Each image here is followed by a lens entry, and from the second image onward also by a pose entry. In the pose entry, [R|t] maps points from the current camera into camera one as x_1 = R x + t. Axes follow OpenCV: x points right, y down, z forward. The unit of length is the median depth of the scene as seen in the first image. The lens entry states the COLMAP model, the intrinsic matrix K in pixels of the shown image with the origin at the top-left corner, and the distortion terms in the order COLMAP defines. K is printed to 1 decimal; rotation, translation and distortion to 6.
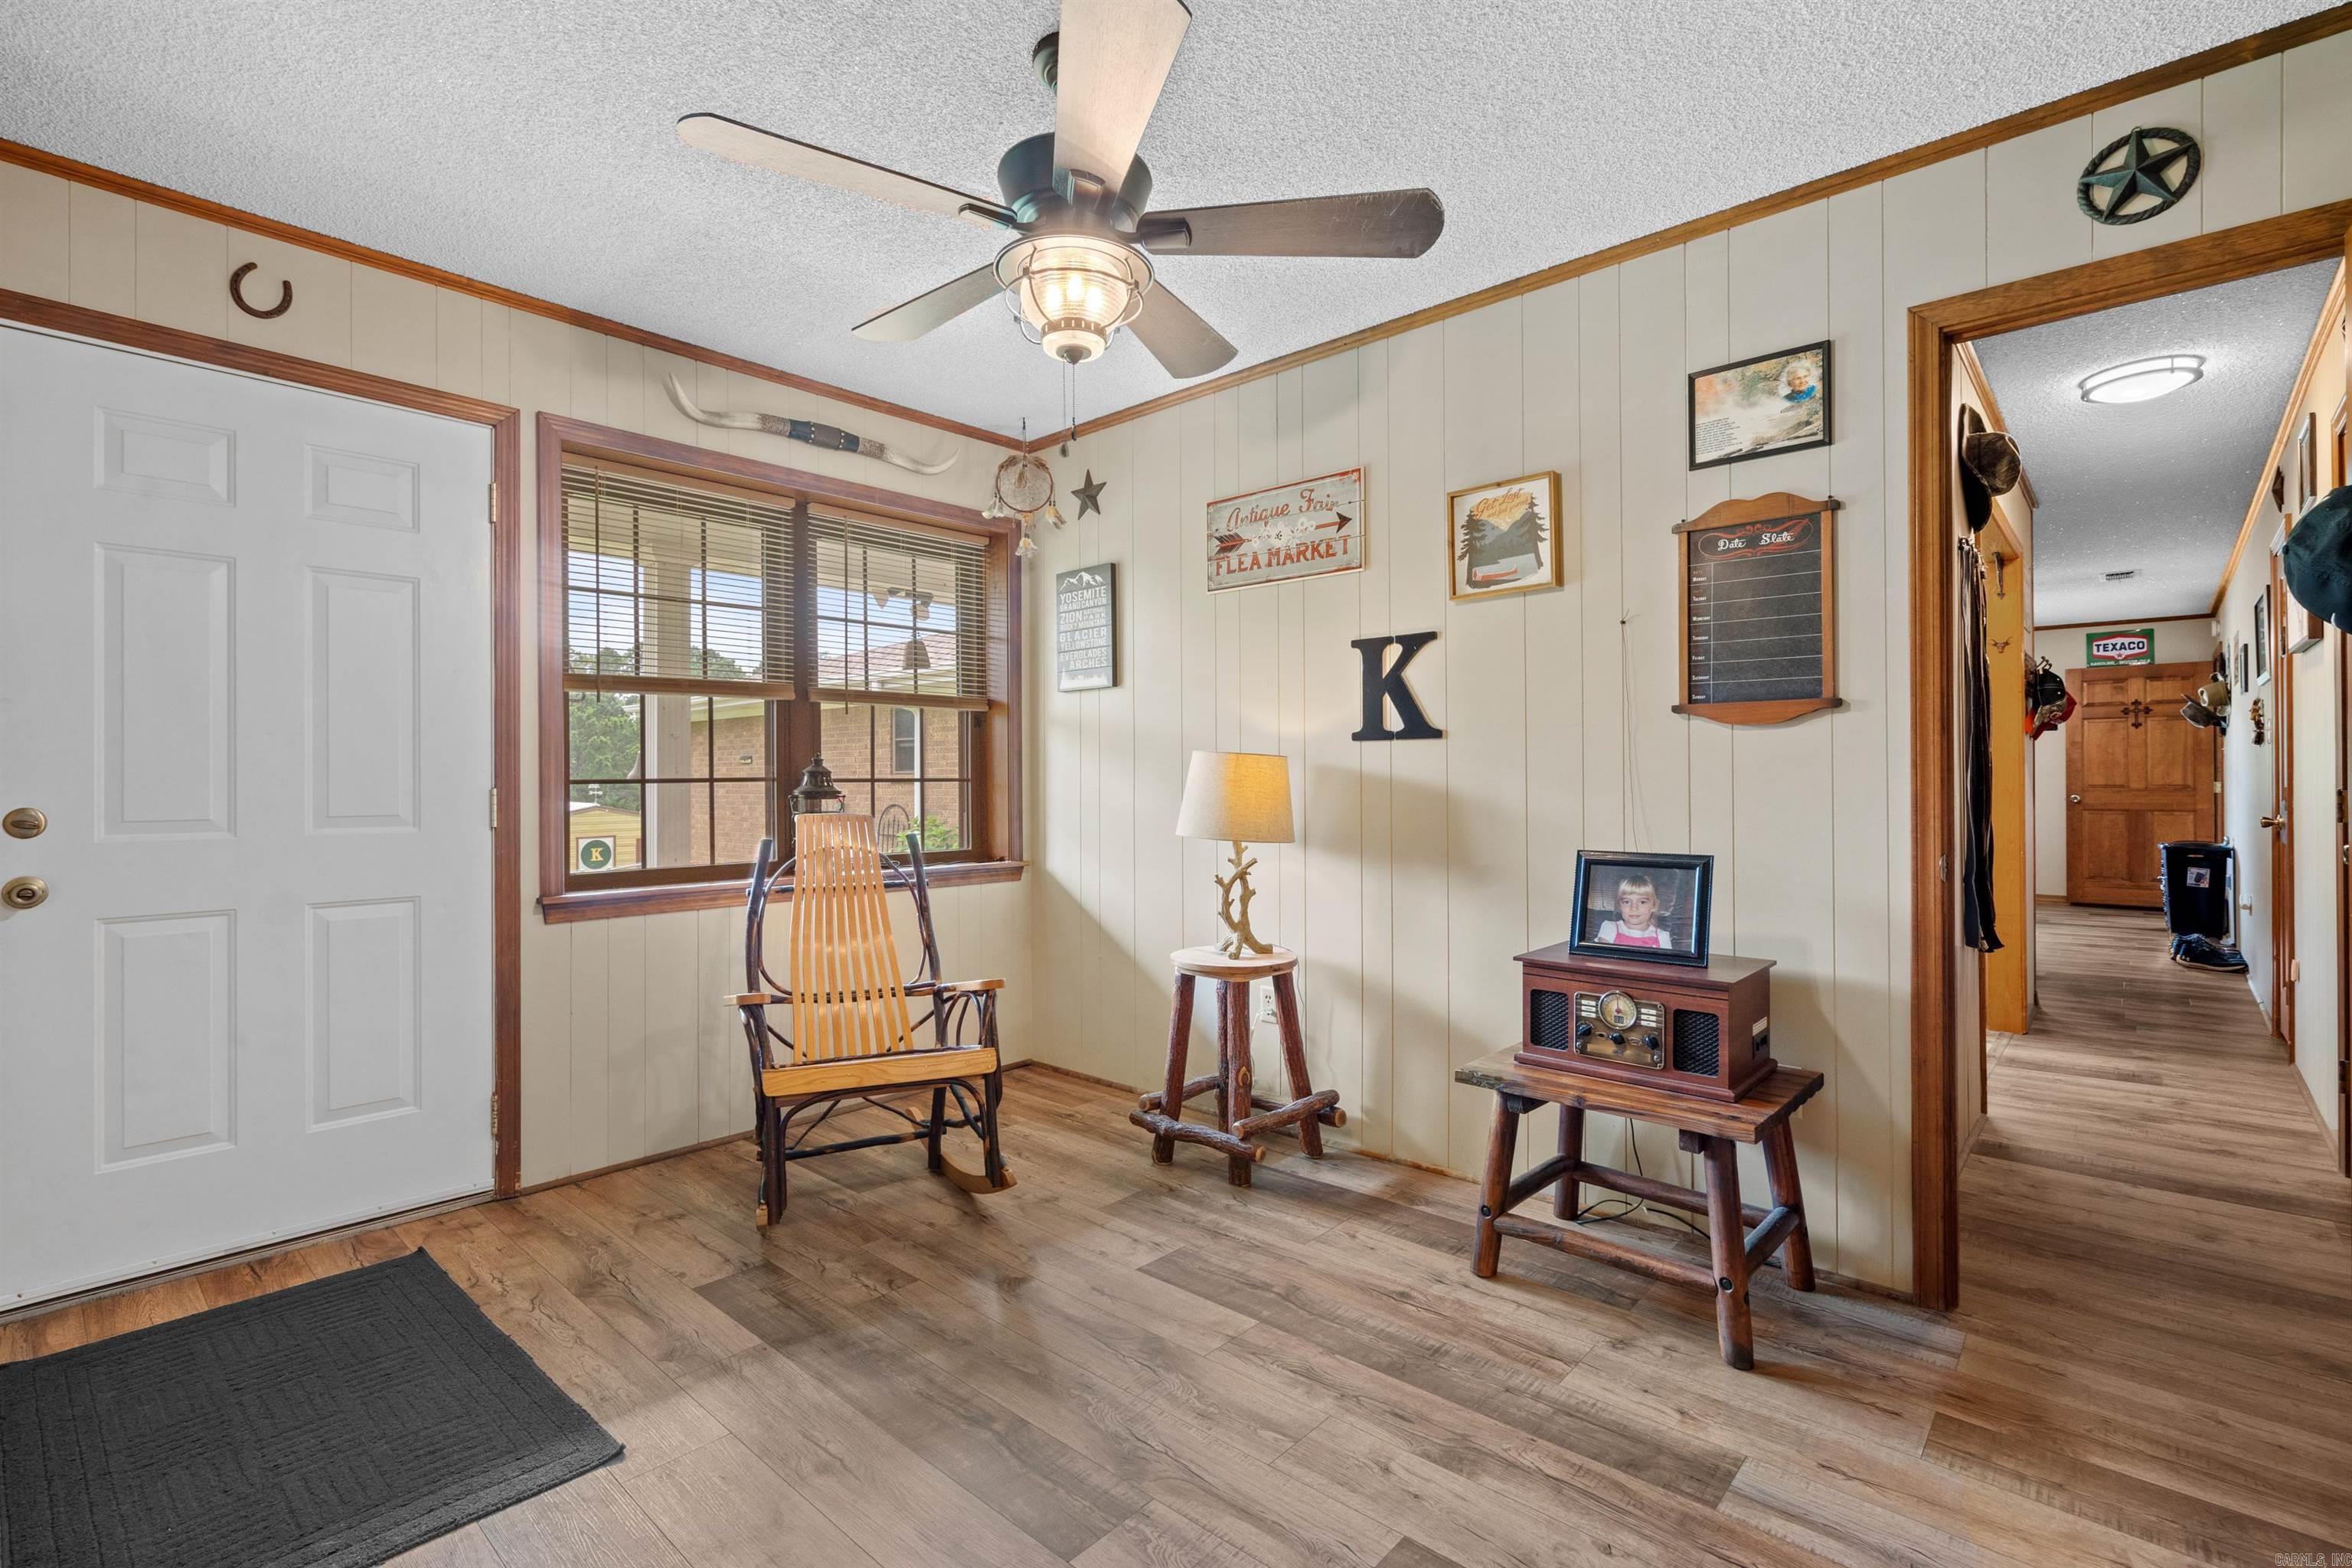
lens RADIAL K [[1066.7, 0, 1171.0], [0, 1066.7, 773.5], [0, 0, 1]] dist [-0.001321, 0.000716]
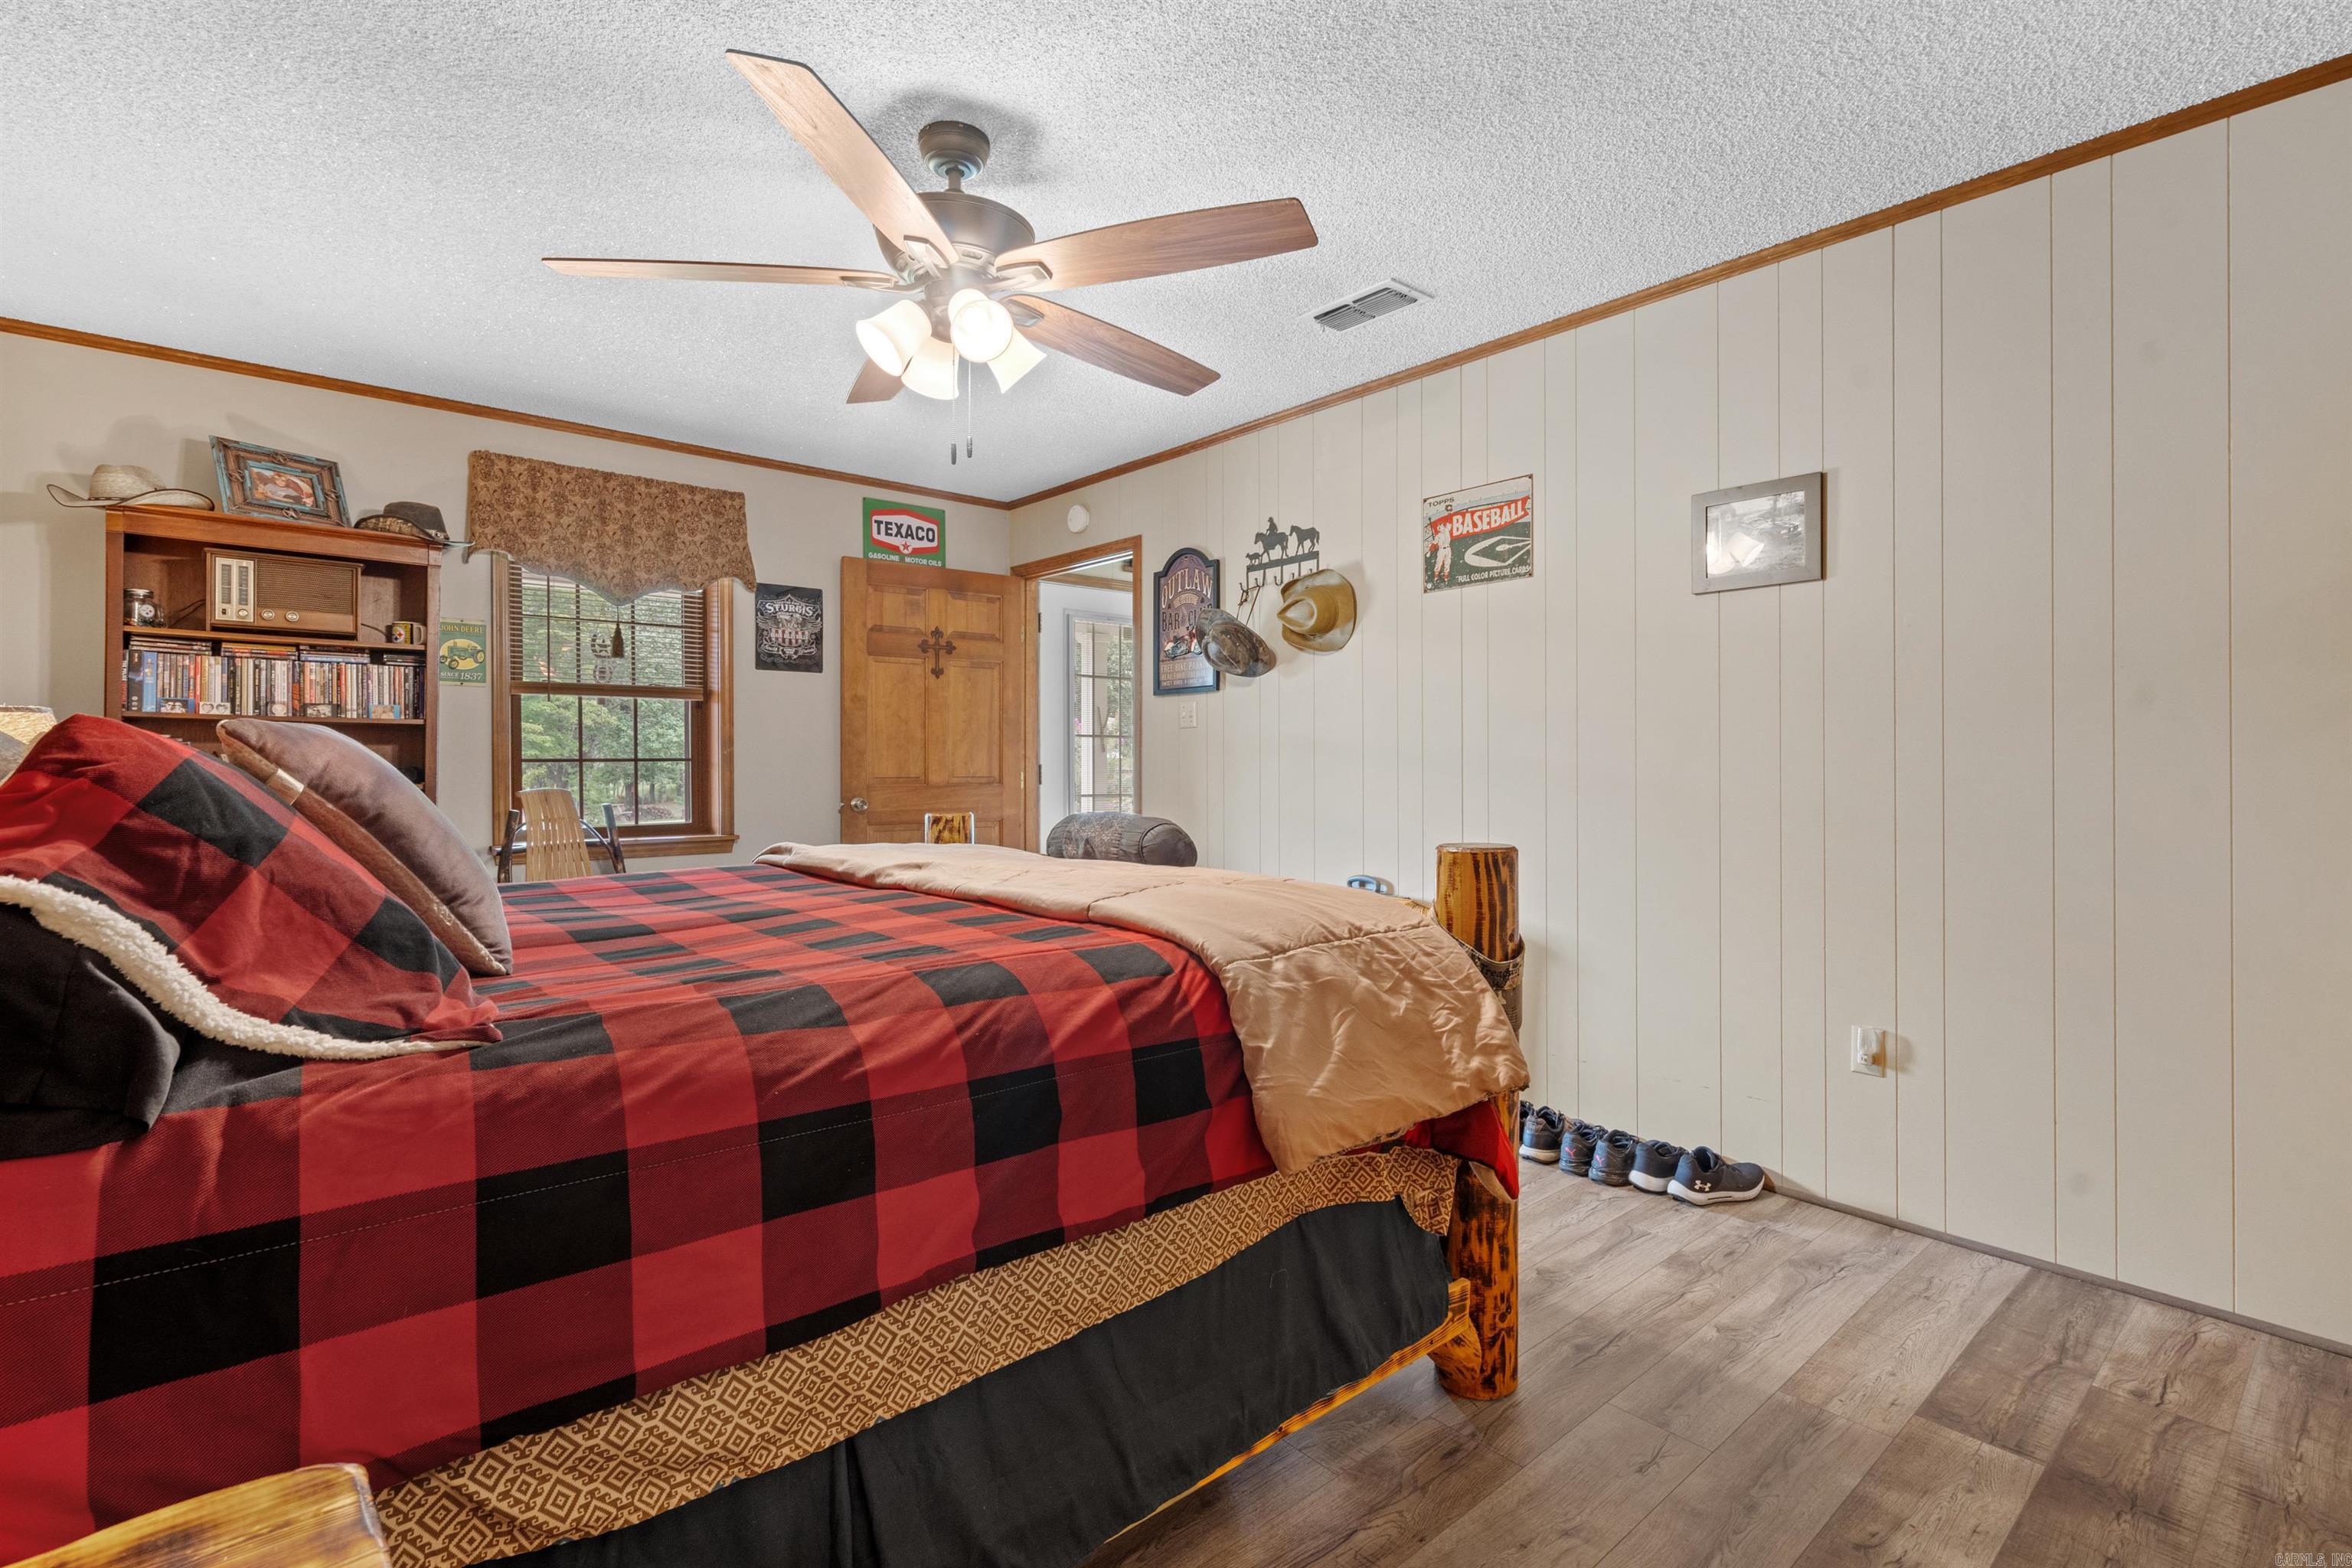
lens RADIAL K [[1101.6, 0, 1179.3], [0, 1101.6, 769.7], [0, 0, 1]] dist [-0.003457, 0.000212]
pose [[0.114701, -0.001395, 0.993399, 0.332390], [-0.003131, 0.999994, 0.001766, 0.005106], [-0.993395, -0.003313, 0.114696, 0.794508]]
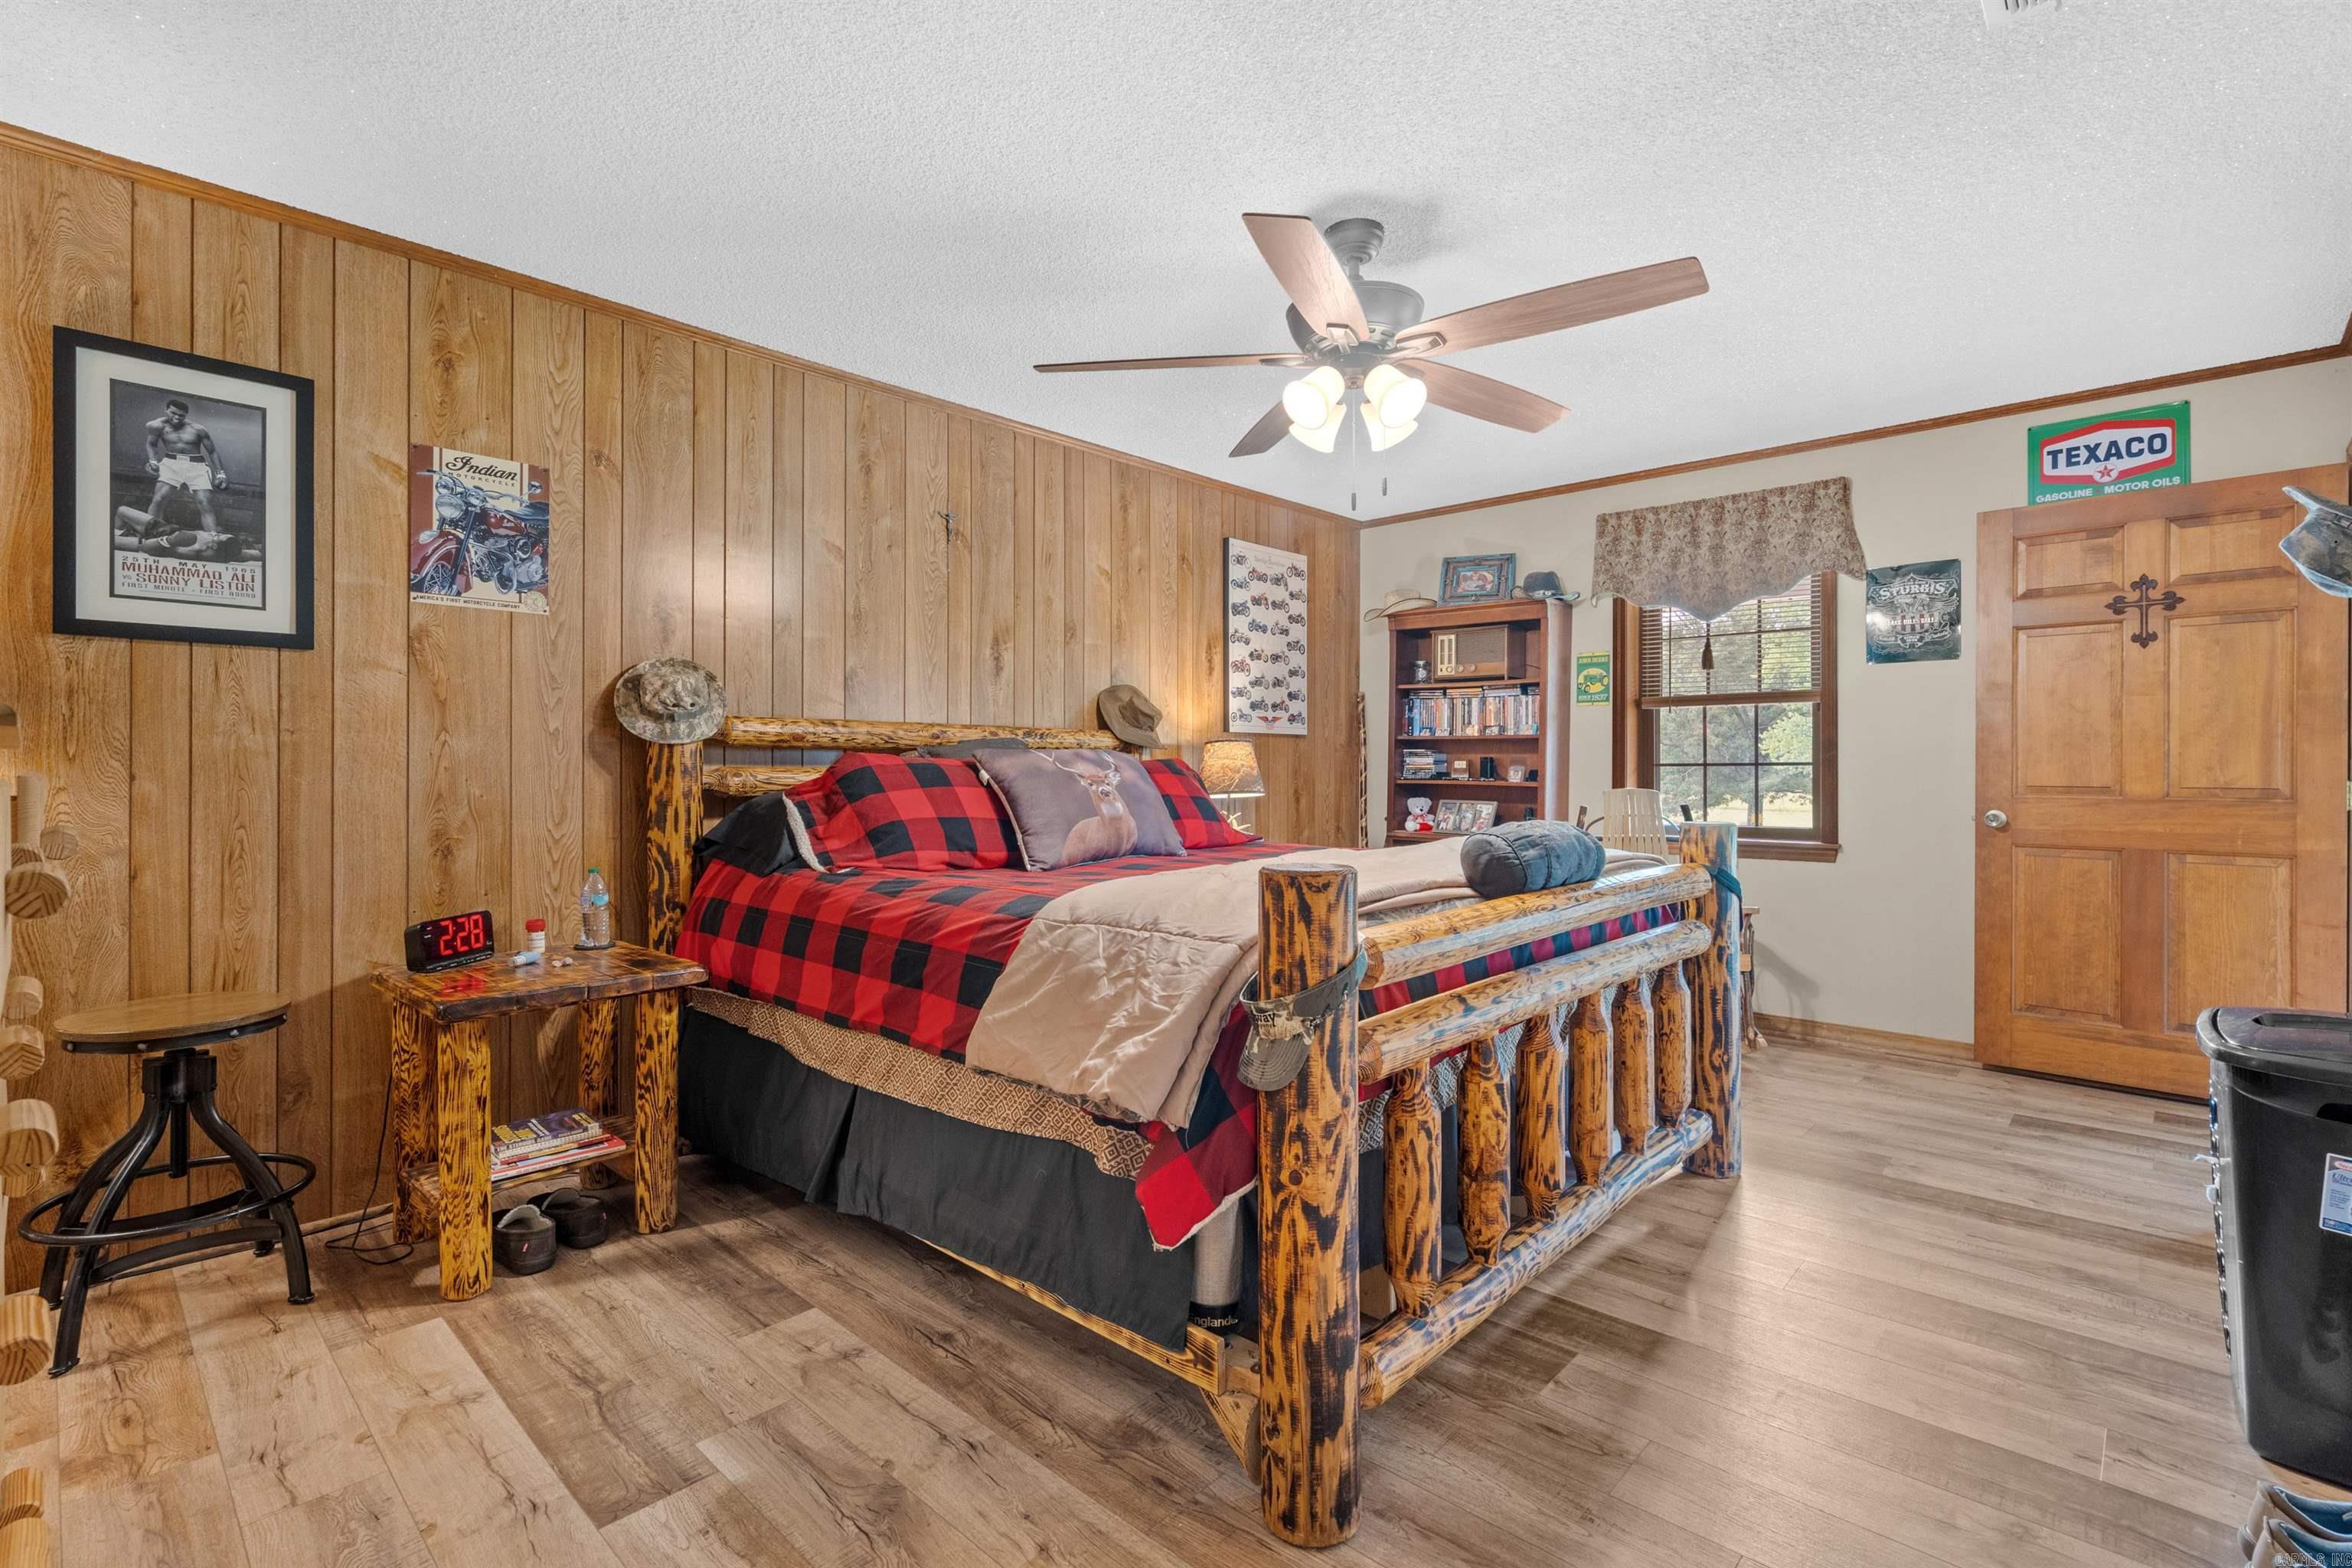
lens RADIAL K [[1066.7, 0, 1171.0], [0, 1066.7, 773.5], [0, 0, 1]] dist [-0.001321, 0.000716]
pose [[0.999878, 0.005089, -0.014740, 0.538265], [-0.004961, 0.999950, 0.008719, 0.003753], [0.014783, -0.008645, 0.999853, 0.584755]]
